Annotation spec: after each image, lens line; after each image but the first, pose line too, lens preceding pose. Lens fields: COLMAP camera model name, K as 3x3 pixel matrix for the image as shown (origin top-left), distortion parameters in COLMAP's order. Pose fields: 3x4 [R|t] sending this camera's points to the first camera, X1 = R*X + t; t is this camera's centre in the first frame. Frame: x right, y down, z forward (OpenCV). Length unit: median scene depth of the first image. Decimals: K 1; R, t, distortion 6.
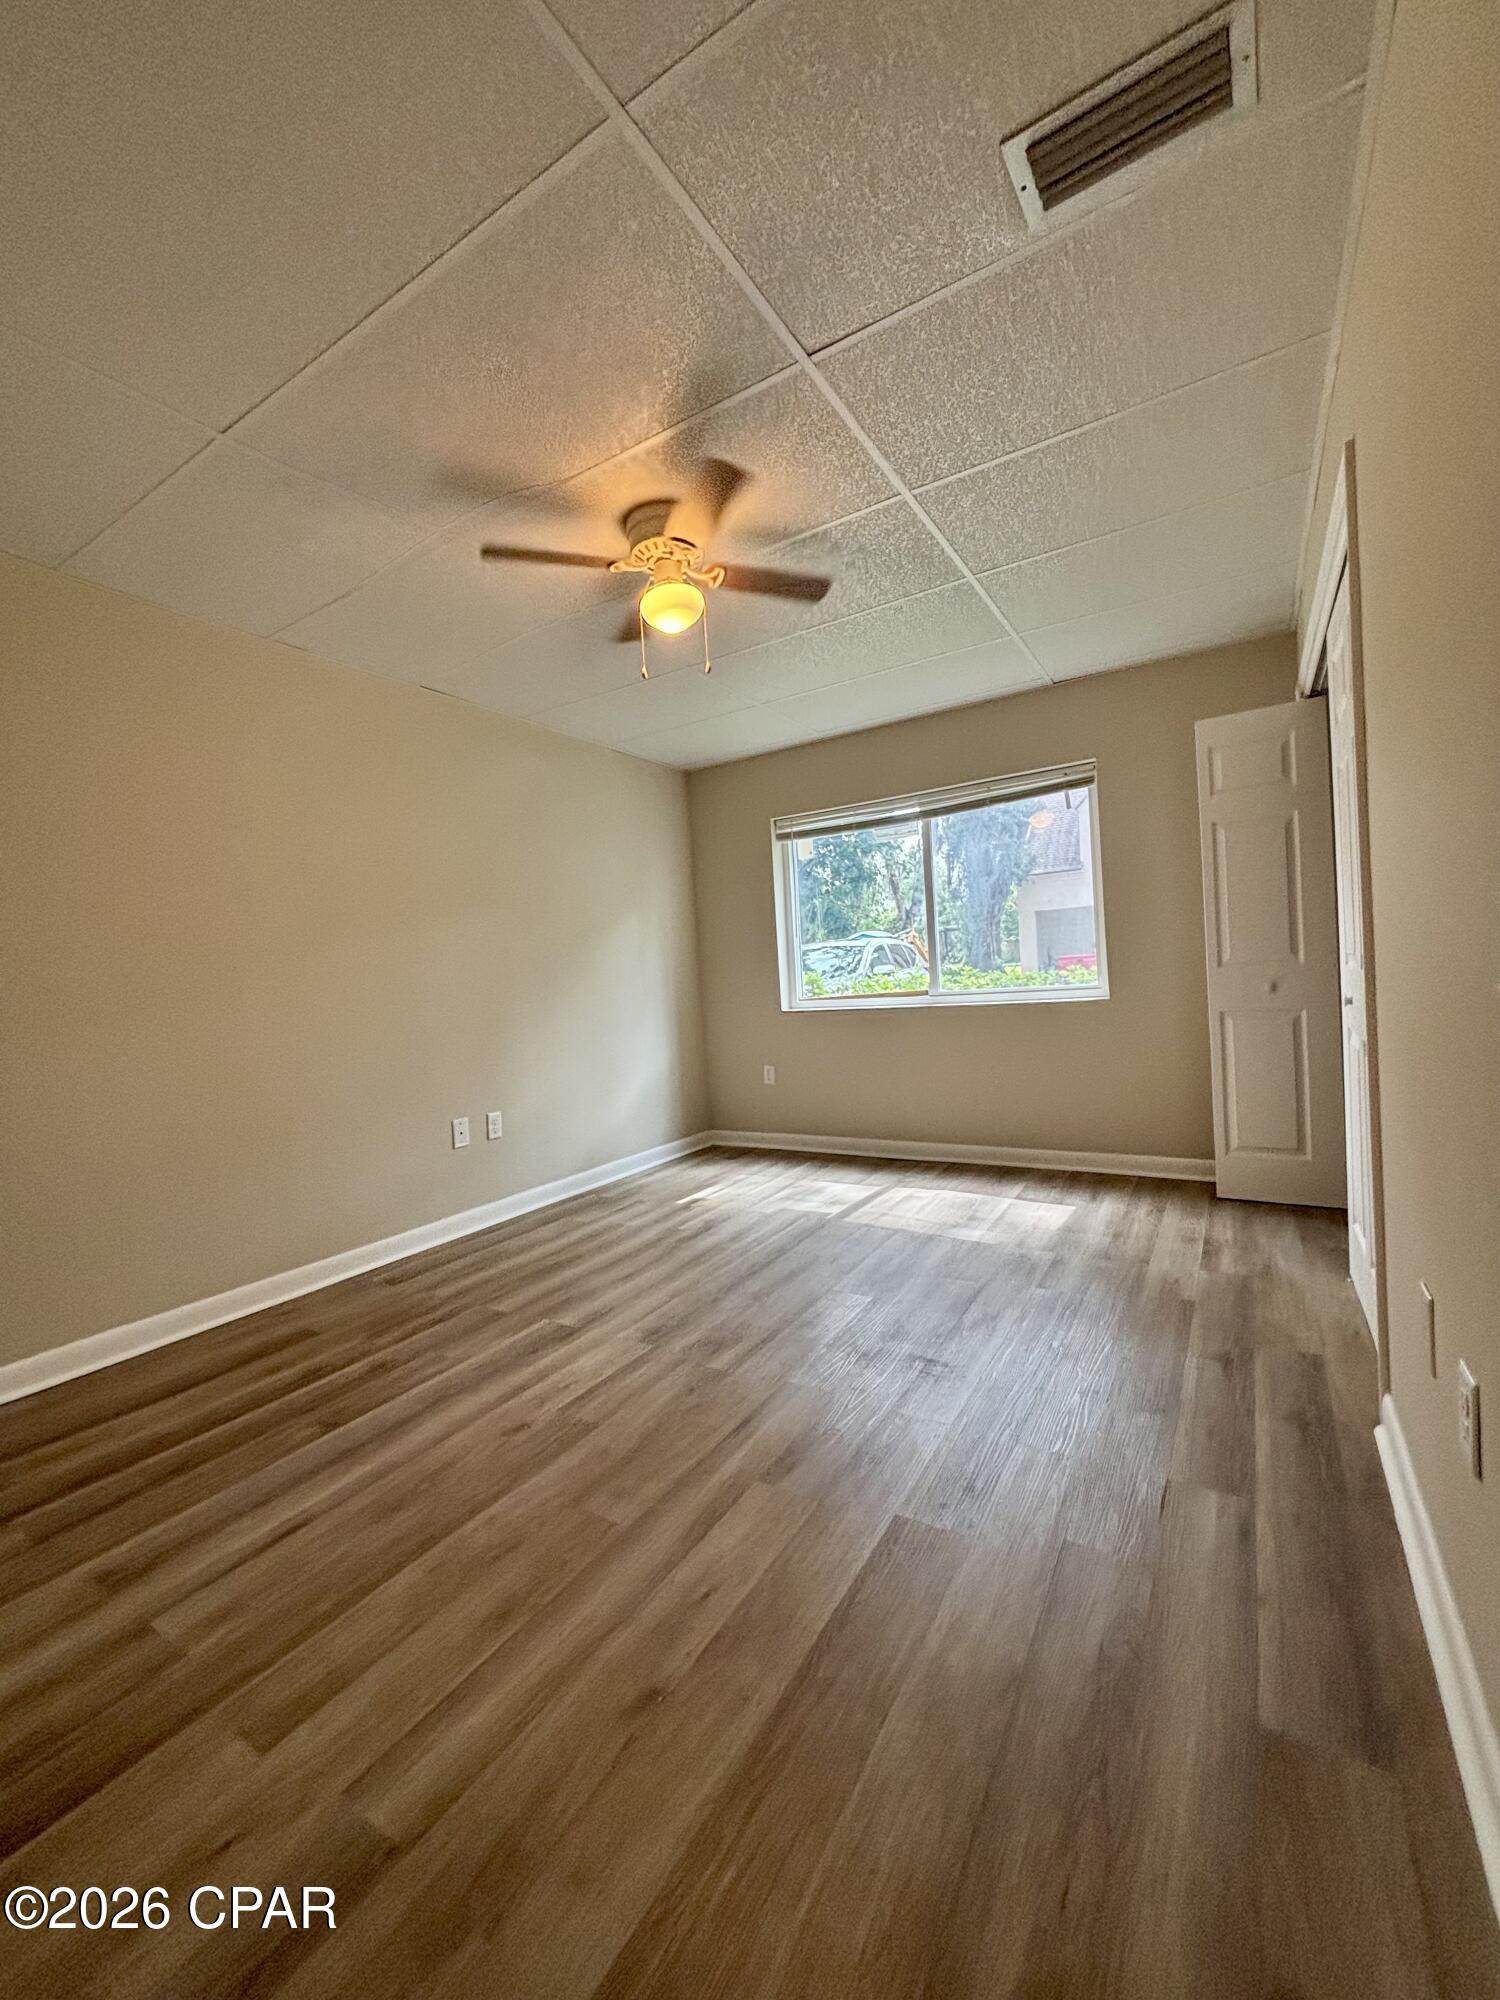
lens RADIAL K [[803.7, 0, 750.0], [0, 803.7, 1000.0], [0, 0, 1]] dist [-0.000102, 0.000990]
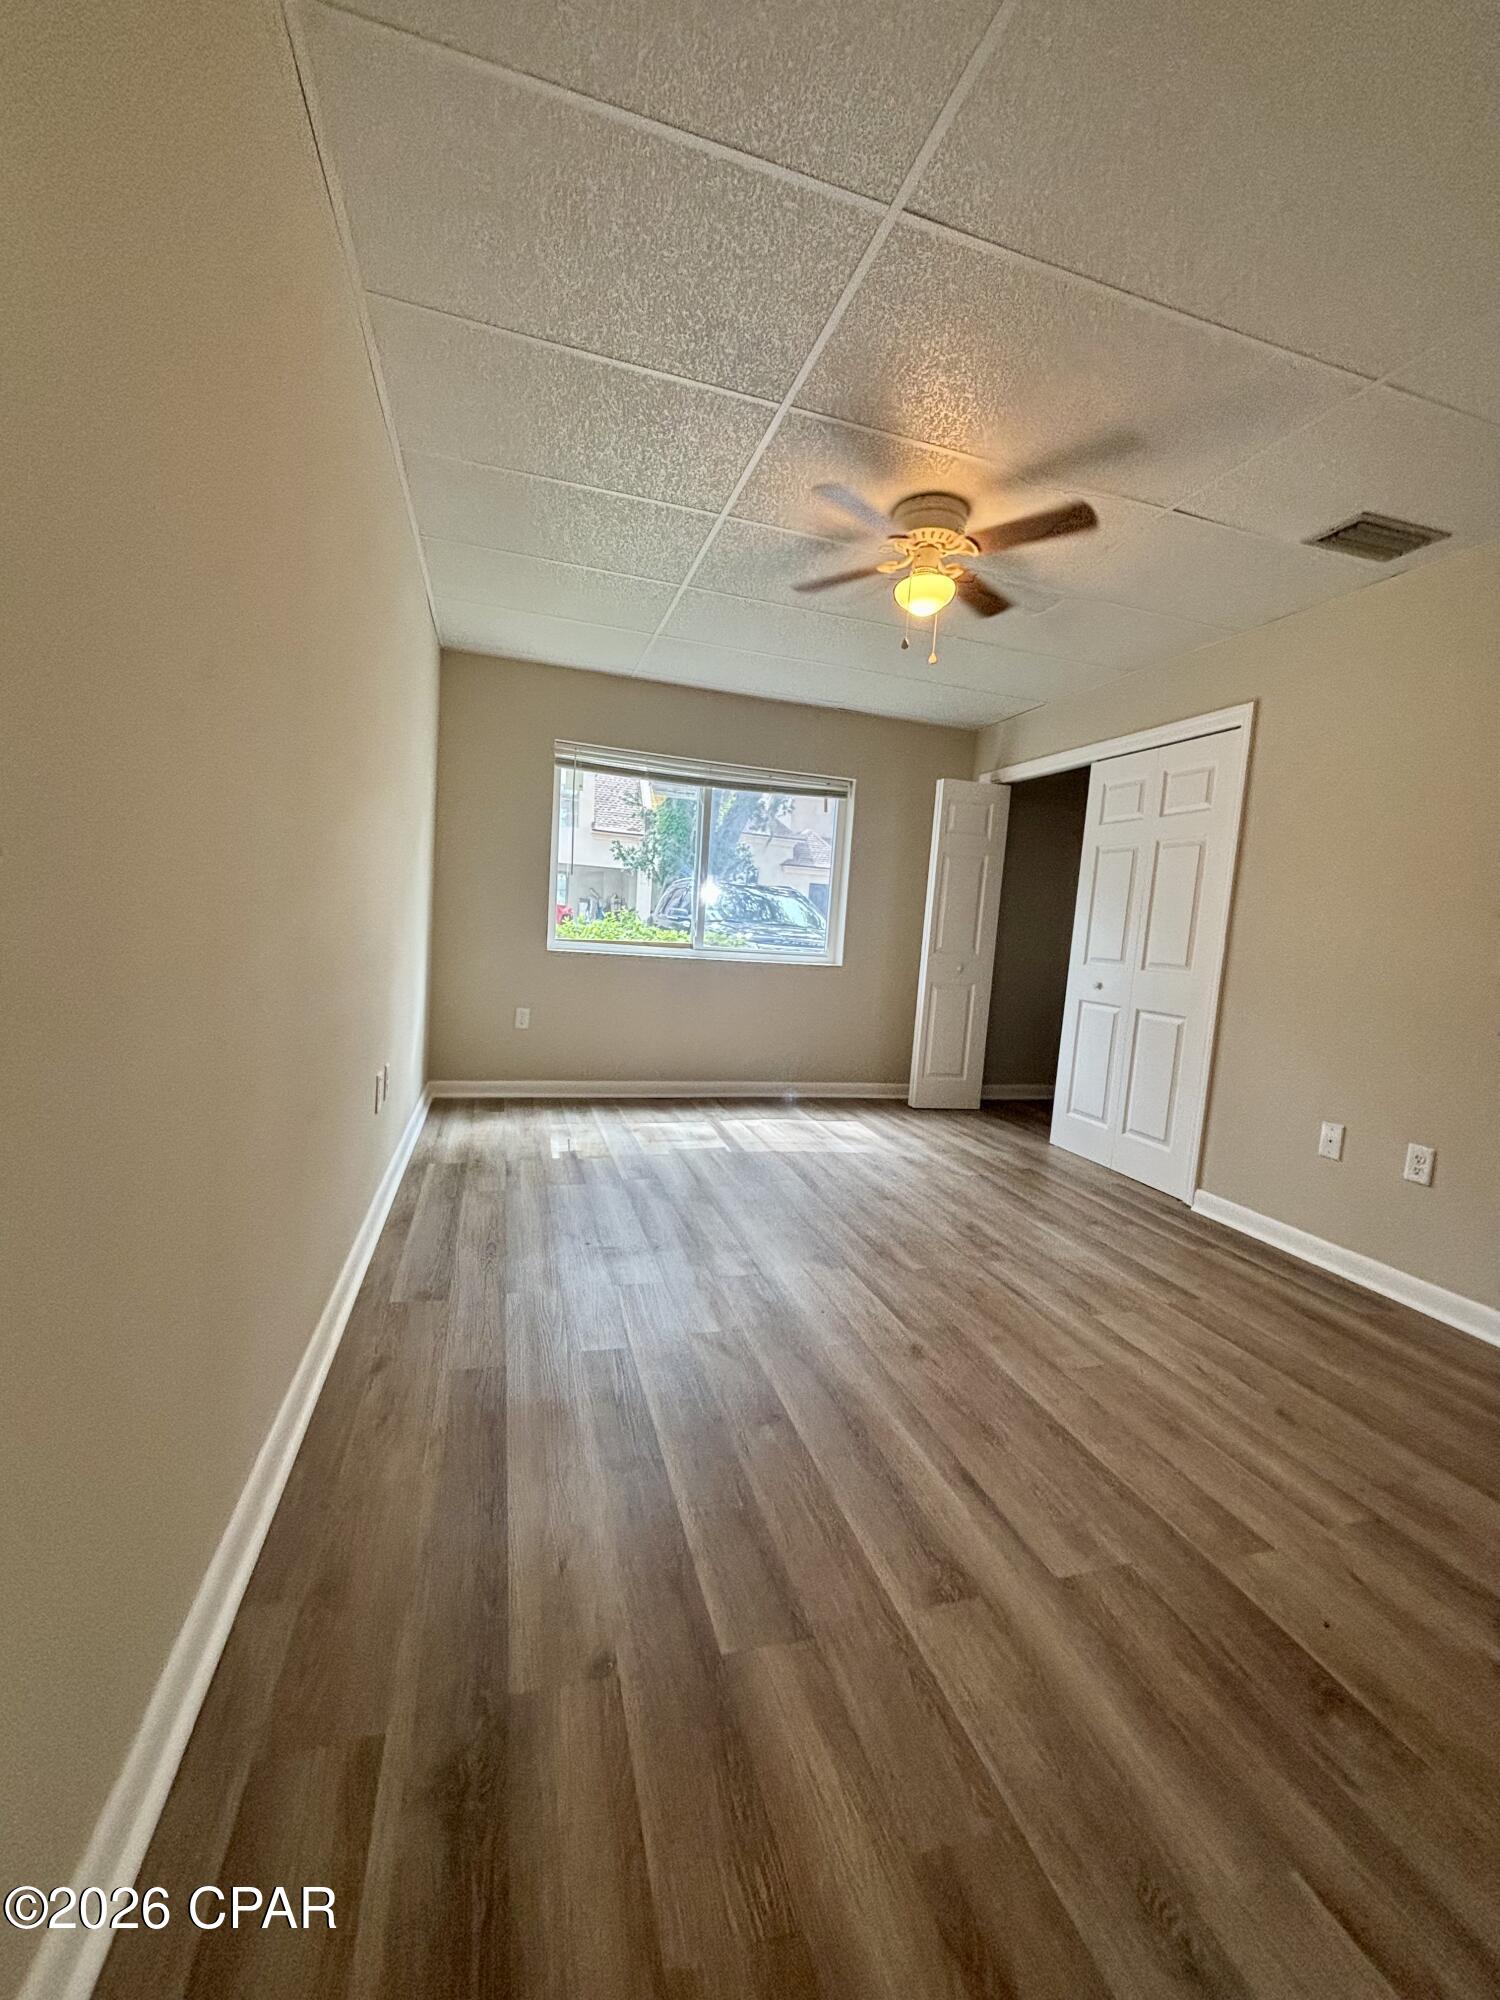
lens RADIAL K [[803.7, 0, 750.0], [0, 803.7, 1000.0], [0, 0, 1]] dist [-0.000102, 0.000990]
pose [[0.650986, 0.035621, 0.758253, -0.777739], [-0.088059, 0.995698, 0.028826, 0.035890], [-0.753964, -0.085537, 0.651323, 0.313376]]
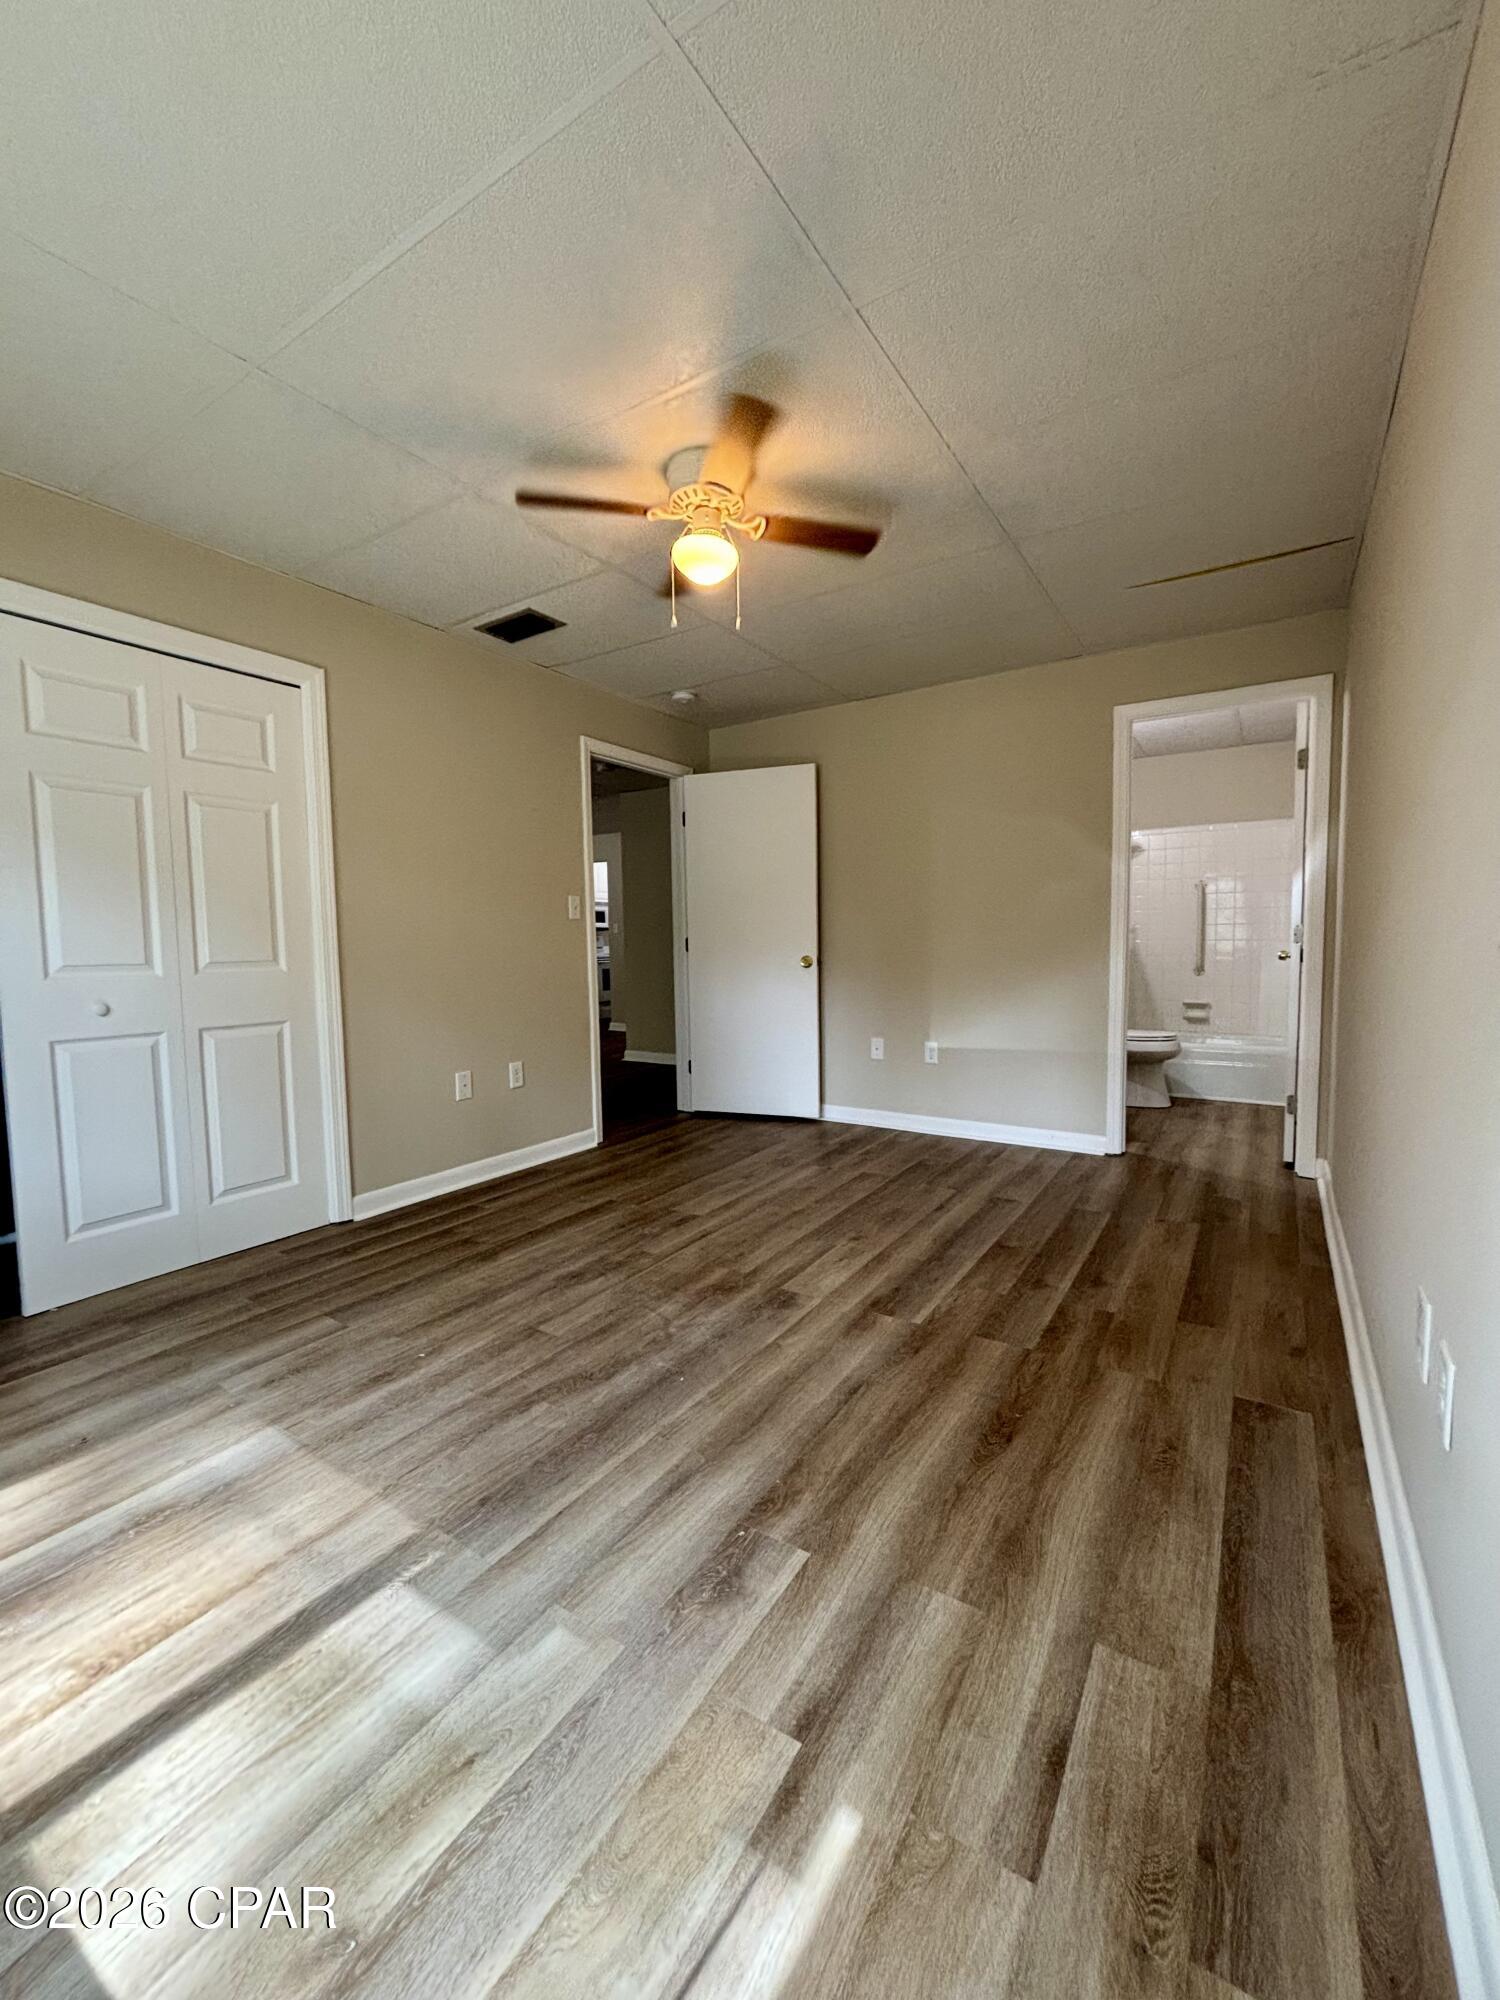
lens RADIAL K [[803.7, 0, 750.0], [0, 803.7, 1000.0], [0, 0, 1]] dist [-0.000102, 0.000990]
pose [[-0.996883, 0.075554, 0.022704, -0.098882], [0.077475, 0.991856, 0.101087, -0.039026], [-0.014881, 0.102531, -0.994619, 1.492274]]
